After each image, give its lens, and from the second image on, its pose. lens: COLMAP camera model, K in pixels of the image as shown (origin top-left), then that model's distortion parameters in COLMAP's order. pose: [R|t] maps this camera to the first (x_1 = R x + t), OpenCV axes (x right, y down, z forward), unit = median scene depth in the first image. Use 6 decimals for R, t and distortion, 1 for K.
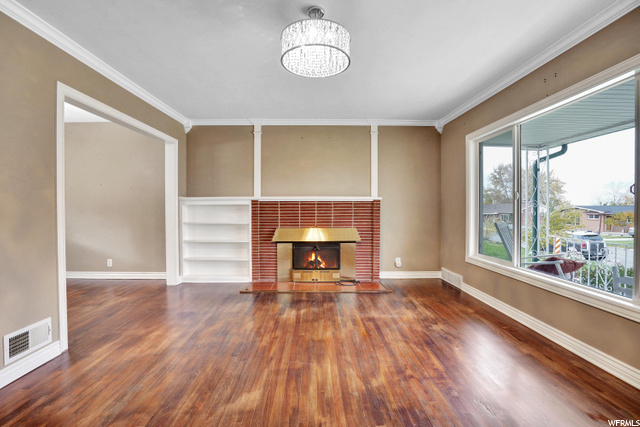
lens RADIAL K [[301.7, 0, 320.1], [0, 301.7, 211.5], [0, 0, 1]] dist [-0.034412, 0.002963]
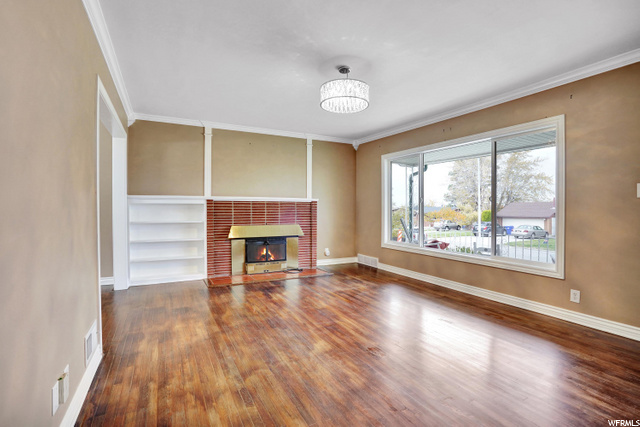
lens RADIAL K [[301.7, 0, 318.4], [0, 301.7, 208.2], [0, 0, 1]] dist [-0.034412, 0.002963]
pose [[0.895209, 0.004468, 0.445624, -0.341830], [-0.000830, 0.999965, -0.008358, 0.000824], [-0.445645, 0.007112, 0.895181, -0.097302]]
